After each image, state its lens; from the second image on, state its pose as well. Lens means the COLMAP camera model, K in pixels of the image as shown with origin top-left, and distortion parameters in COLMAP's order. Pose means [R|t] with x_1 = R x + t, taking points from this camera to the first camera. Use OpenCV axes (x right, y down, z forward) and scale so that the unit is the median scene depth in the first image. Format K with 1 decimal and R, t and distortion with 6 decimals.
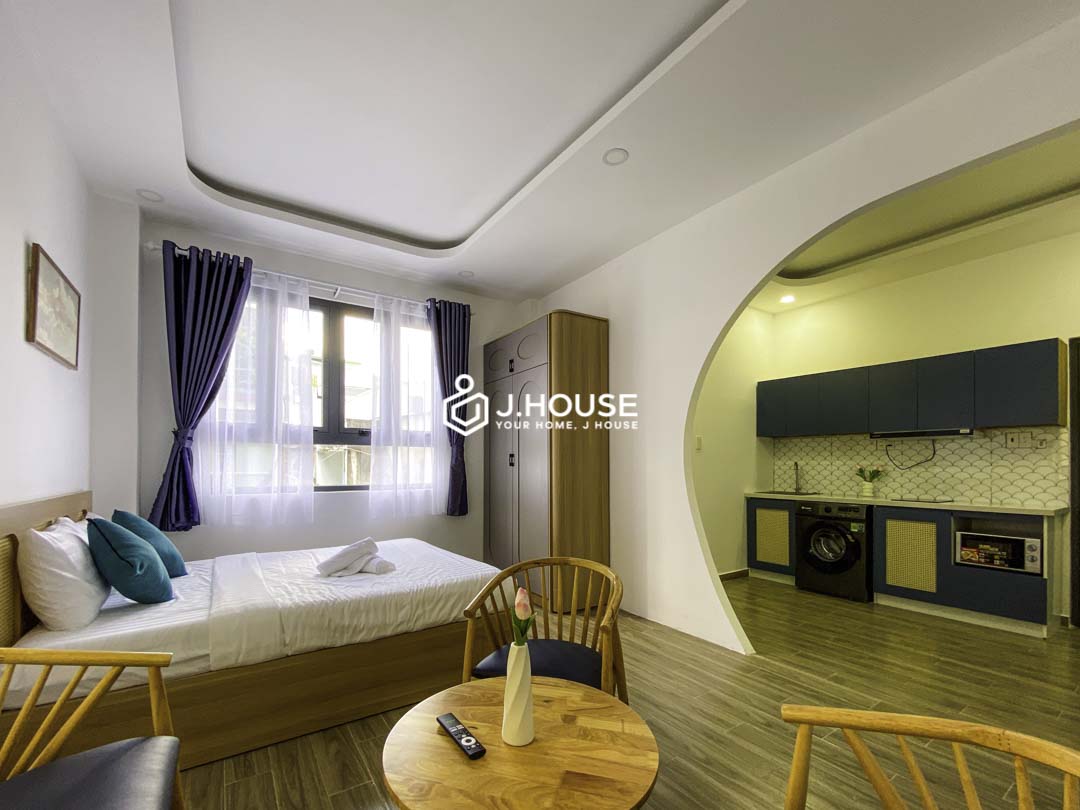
lens RADIAL K [[478.0, 0, 538.1], [0, 478.0, 459.8], [0, 0, 1]] dist [0.004935, 0.000193]
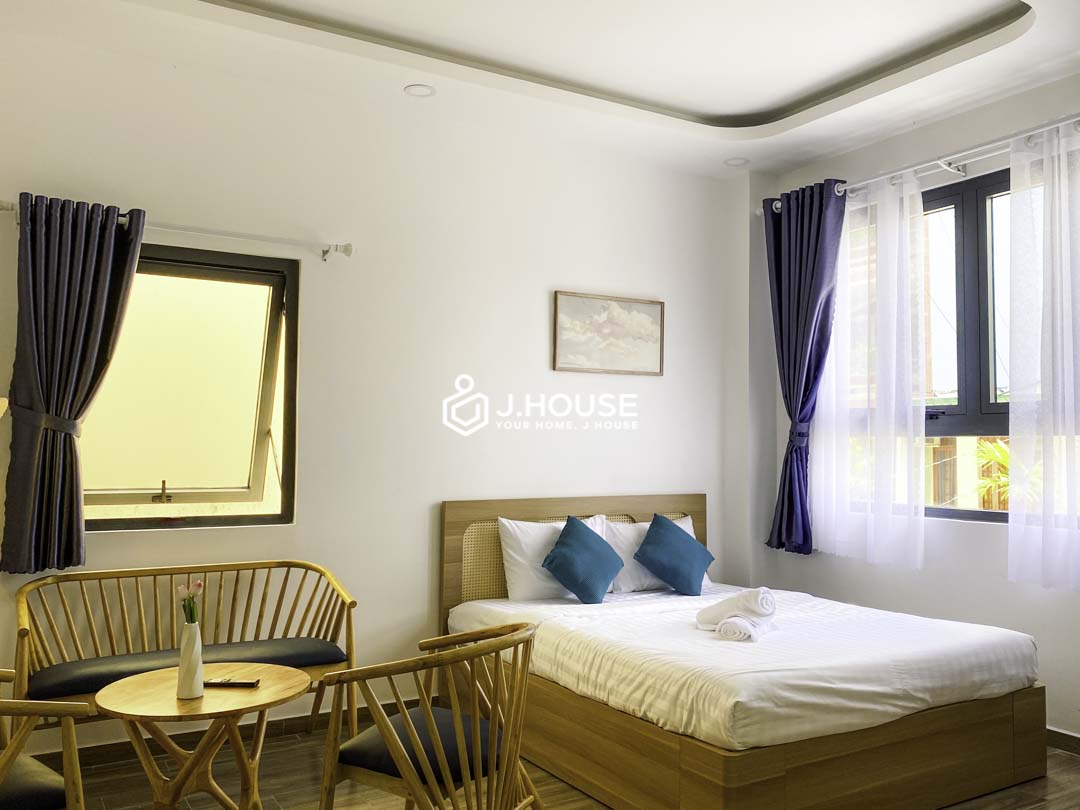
lens RADIAL K [[947.5, 0, 544.7], [0, 947.5, 412.8], [0, 0, 1]] dist [0.041386, -0.043228]
pose [[-0.056289, -0.041381, -0.997557, 0.806776], [0.011523, 0.999047, -0.042093, -0.019059], [0.998348, -0.013865, -0.055758, 0.647561]]
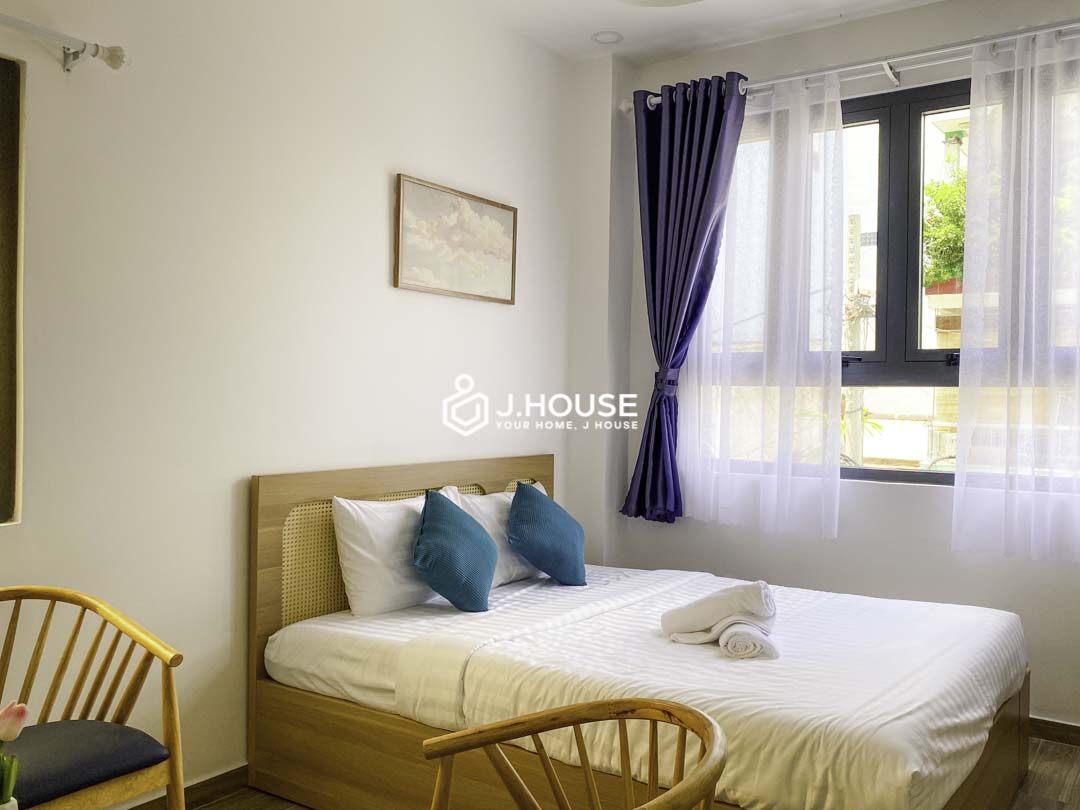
lens RADIAL K [[947.5, 0, 546.3], [0, 947.5, 411.7], [0, 0, 1]] dist [0.041386, -0.043228]
pose [[0.370107, 0.012554, -0.928904, 0.395732], [0.003709, 0.999881, 0.014991, -0.023492], [0.928982, -0.008994, 0.370016, 0.351831]]
